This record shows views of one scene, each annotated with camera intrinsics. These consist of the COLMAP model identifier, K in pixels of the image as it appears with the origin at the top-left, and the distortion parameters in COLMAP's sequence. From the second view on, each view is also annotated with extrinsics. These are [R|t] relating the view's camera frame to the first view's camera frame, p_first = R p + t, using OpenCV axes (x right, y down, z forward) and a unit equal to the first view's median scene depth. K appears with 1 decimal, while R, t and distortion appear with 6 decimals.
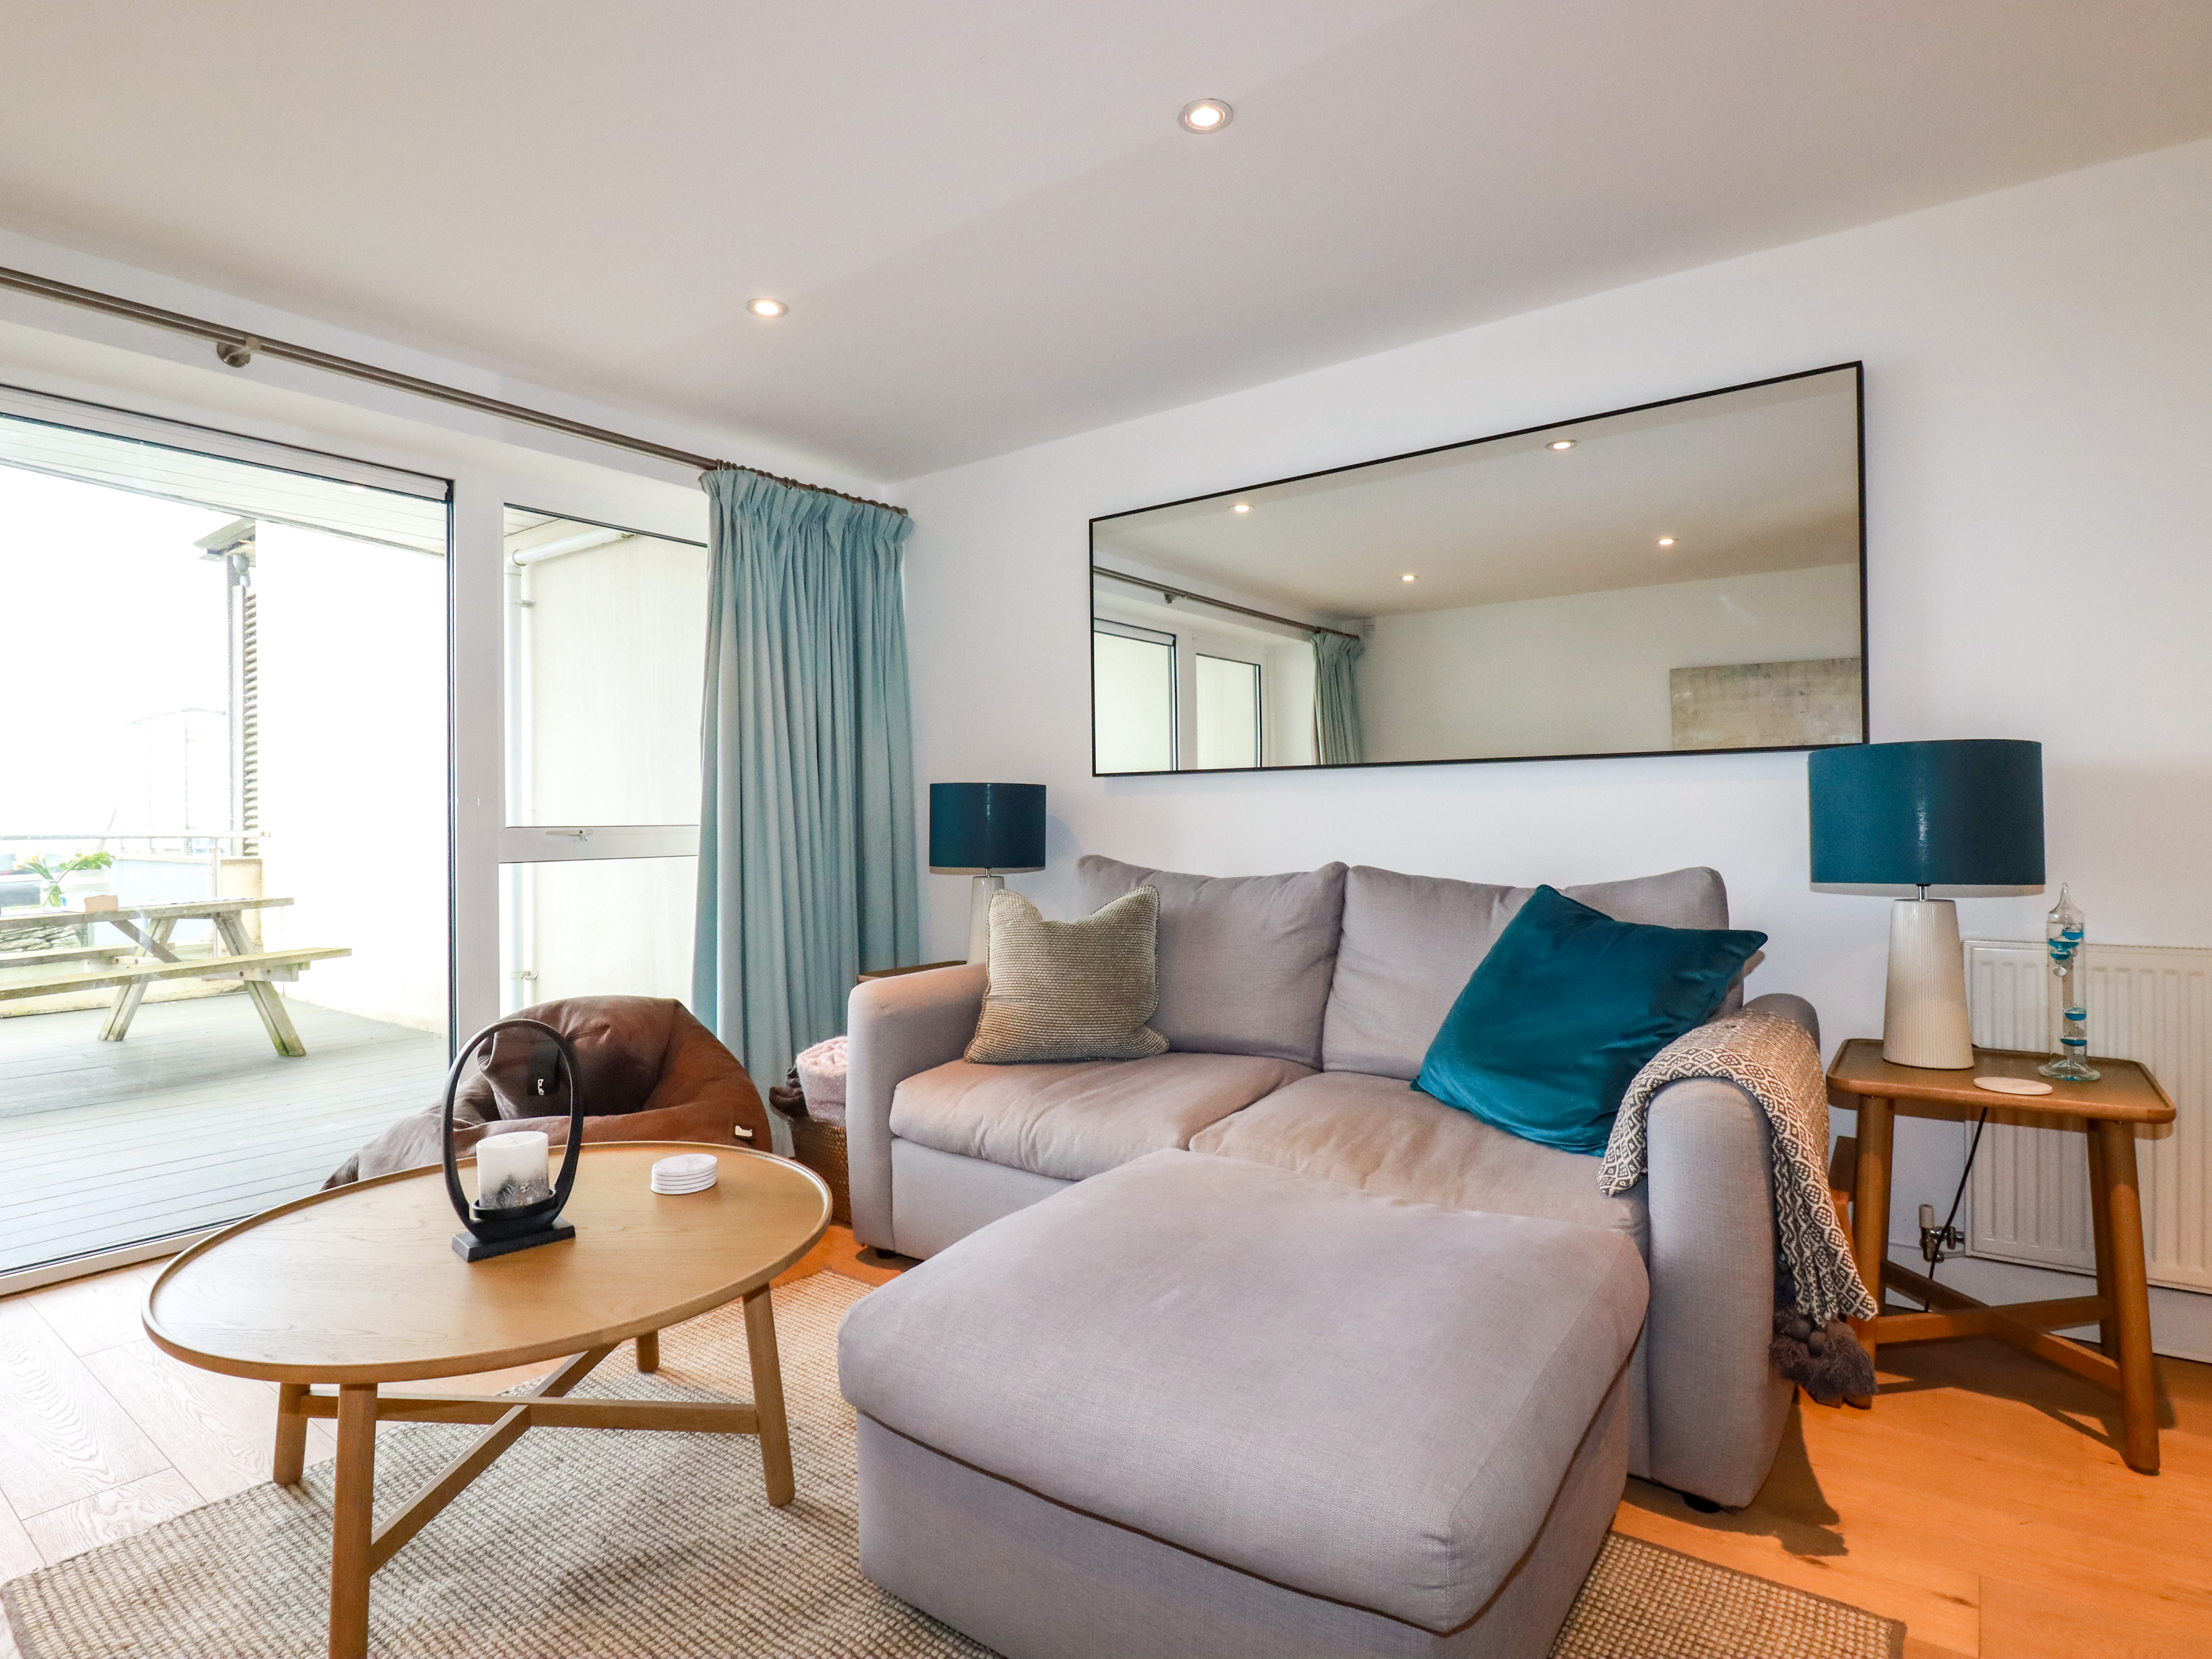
lens RADIAL K [[1157.1, 0, 1104.2], [0, 1157.1, 815.8], [0, 0, 1]] dist [0.000779, -0.013710]
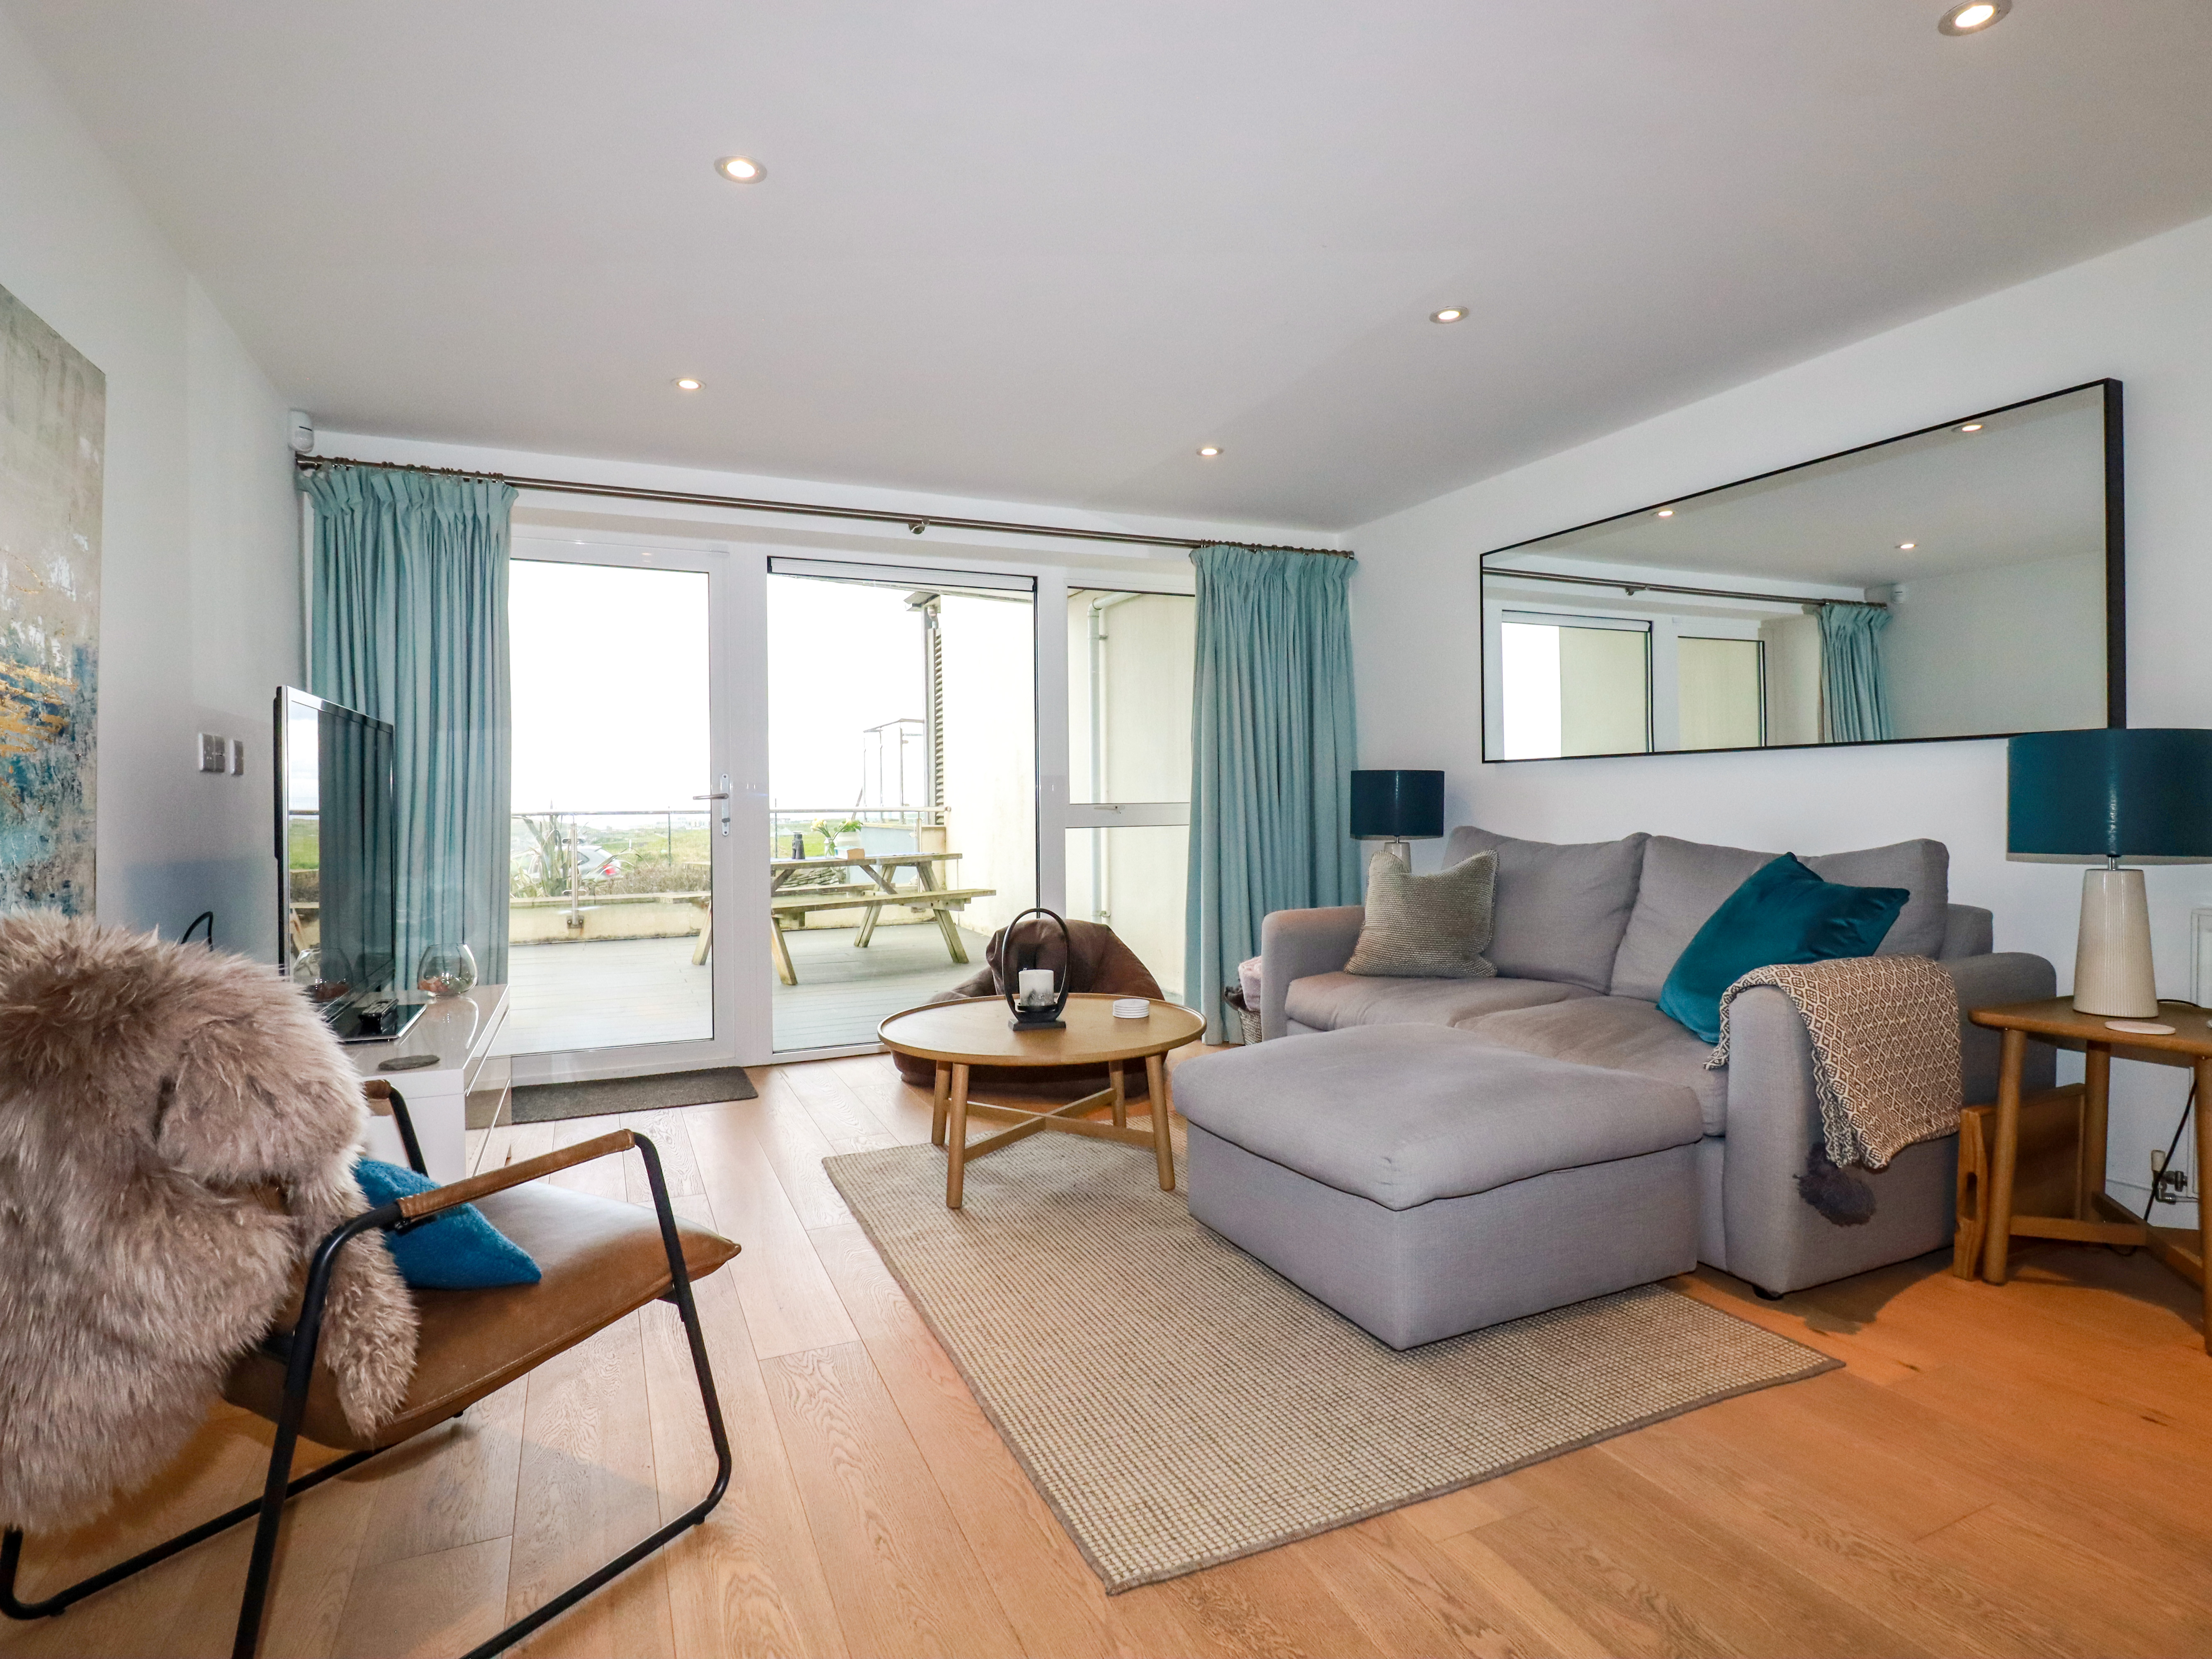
lens RADIAL K [[1157.1, 0, 1104.2], [0, 1157.1, 815.8], [0, 0, 1]] dist [0.000779, -0.013710]
pose [[0.876398, 0.005557, -0.481556, 0.299431], [0.004044, 0.999813, 0.018896, -0.003857], [0.481571, -0.018508, 0.876212, -0.359127]]
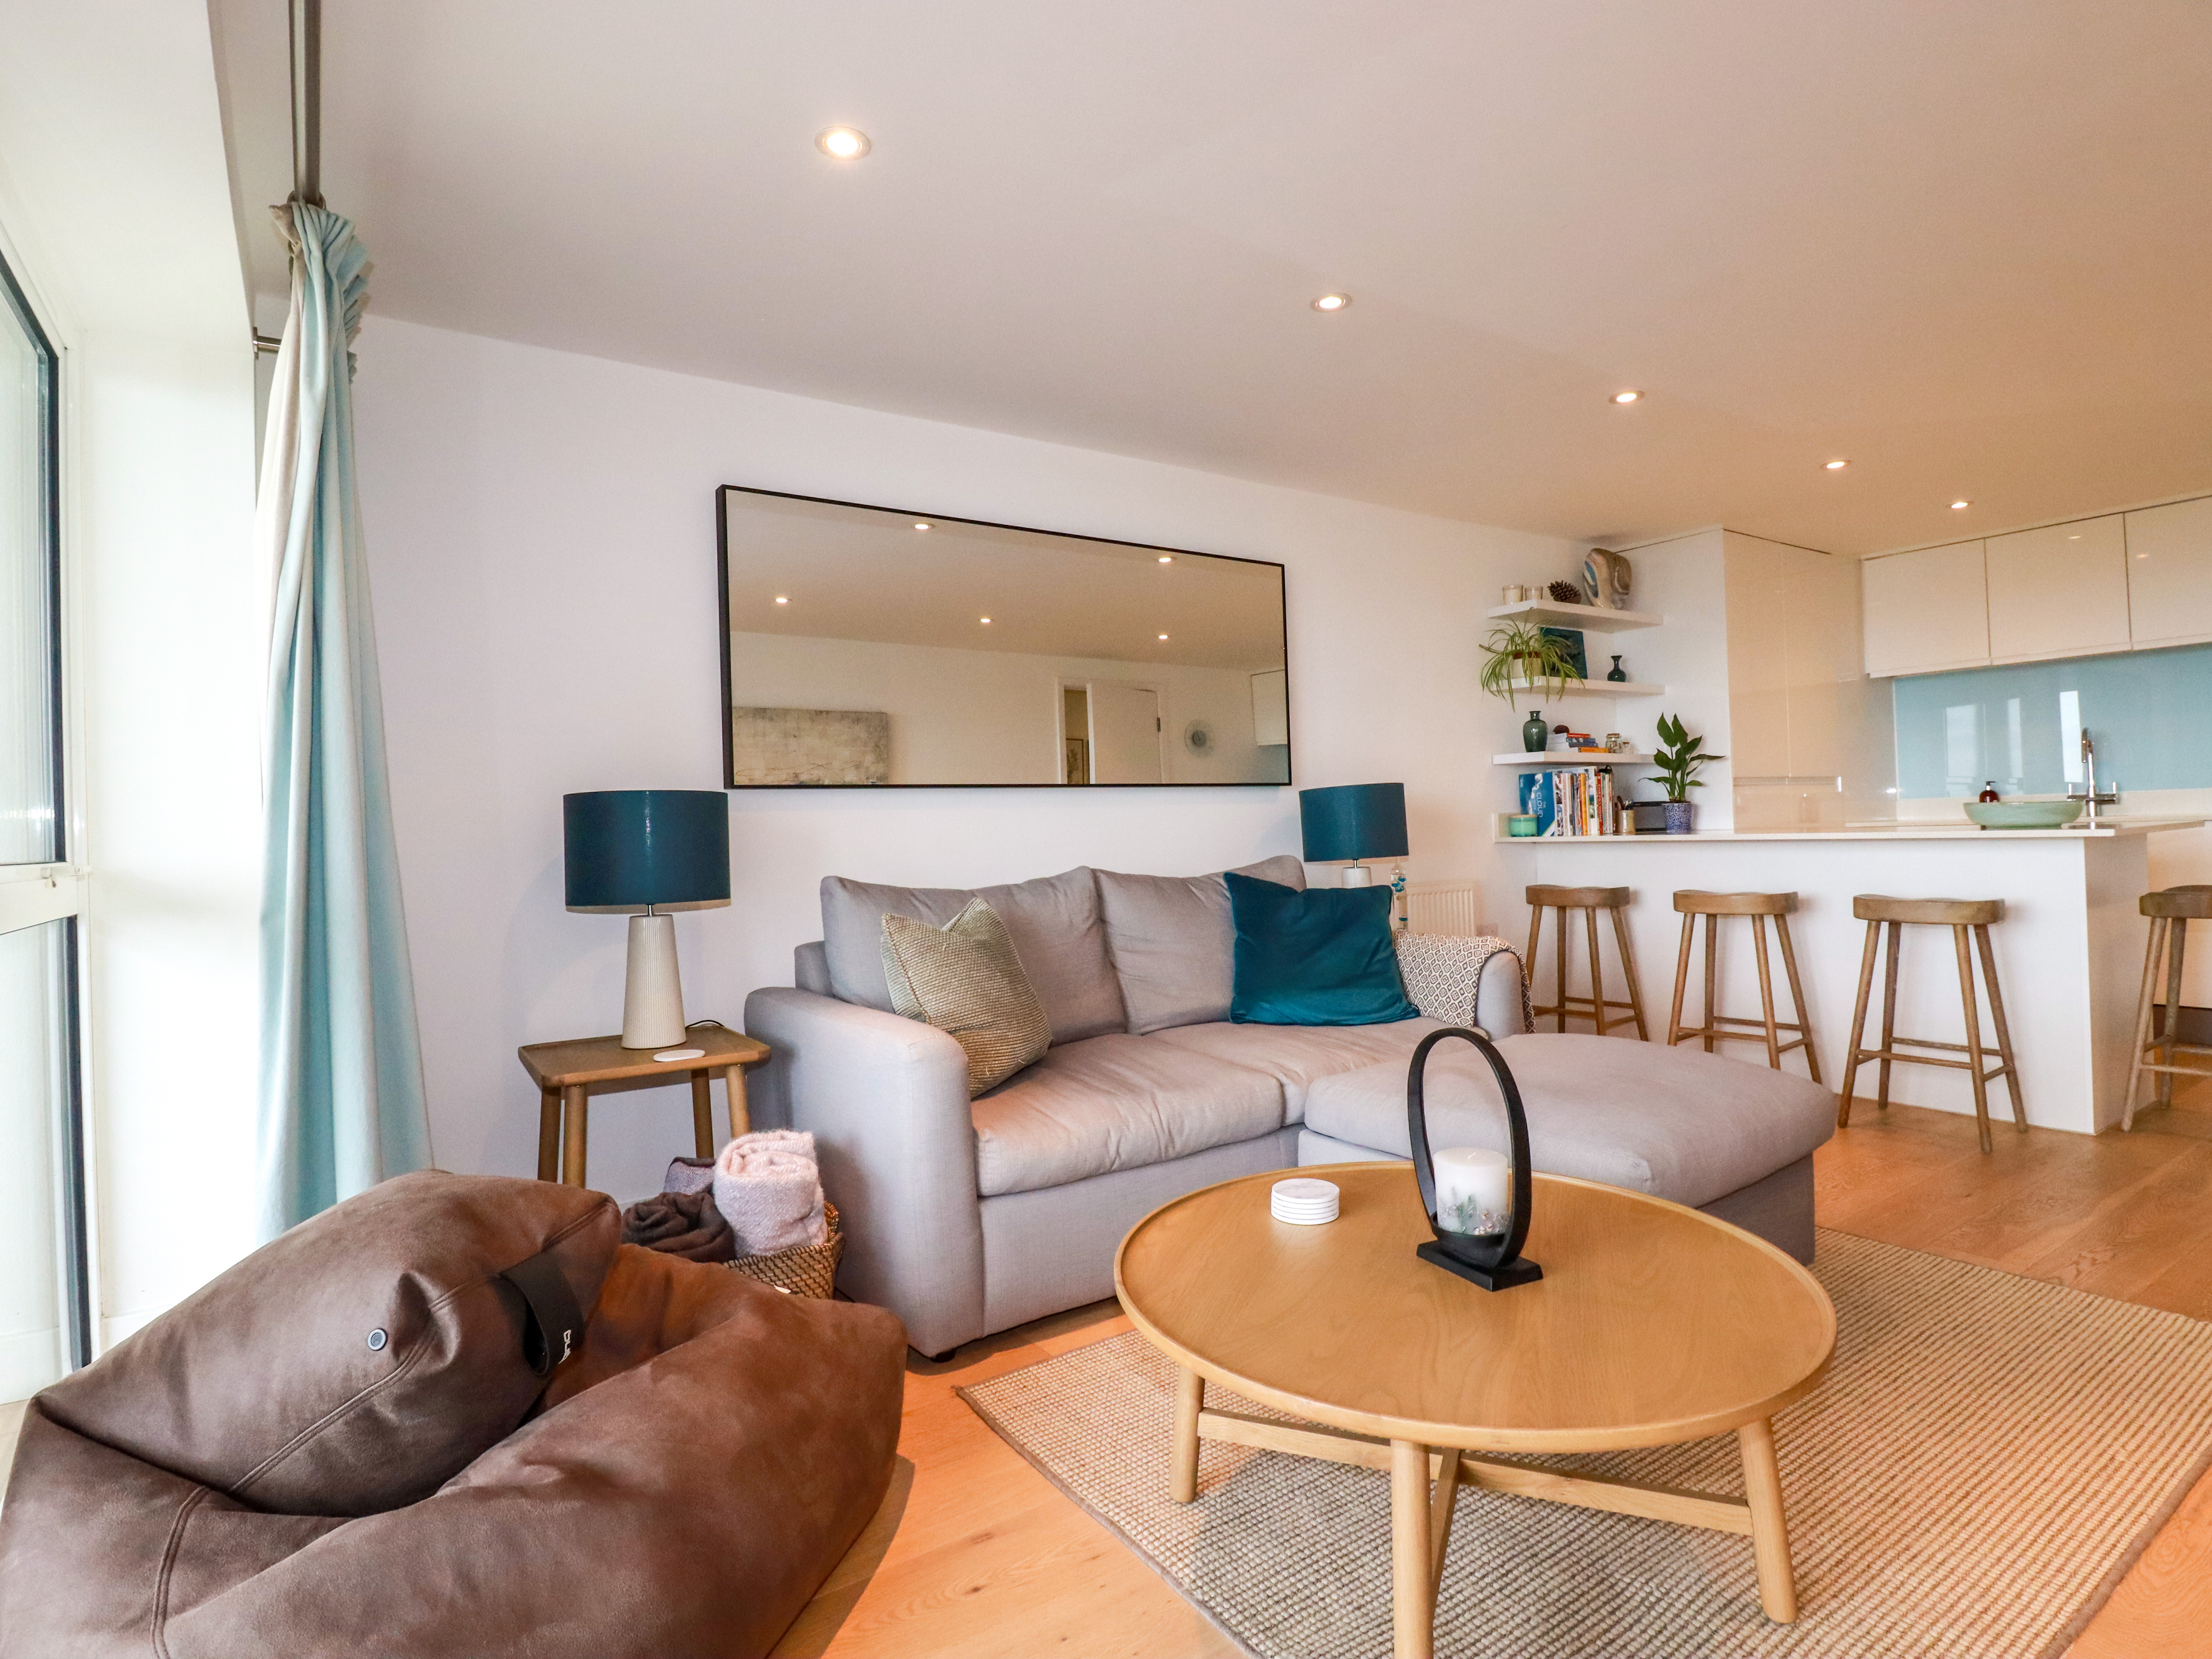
lens RADIAL K [[1143.8, 0, 1102.8], [0, 1143.8, 826.4], [0, 0, 1]] dist [0.004999, -0.019988]
pose [[0.325127, -0.005042, 0.945657, -0.920755], [0.023358, 0.999724, -0.002700, 0.002522], [-0.945382, 0.022966, 0.325155, 0.607531]]
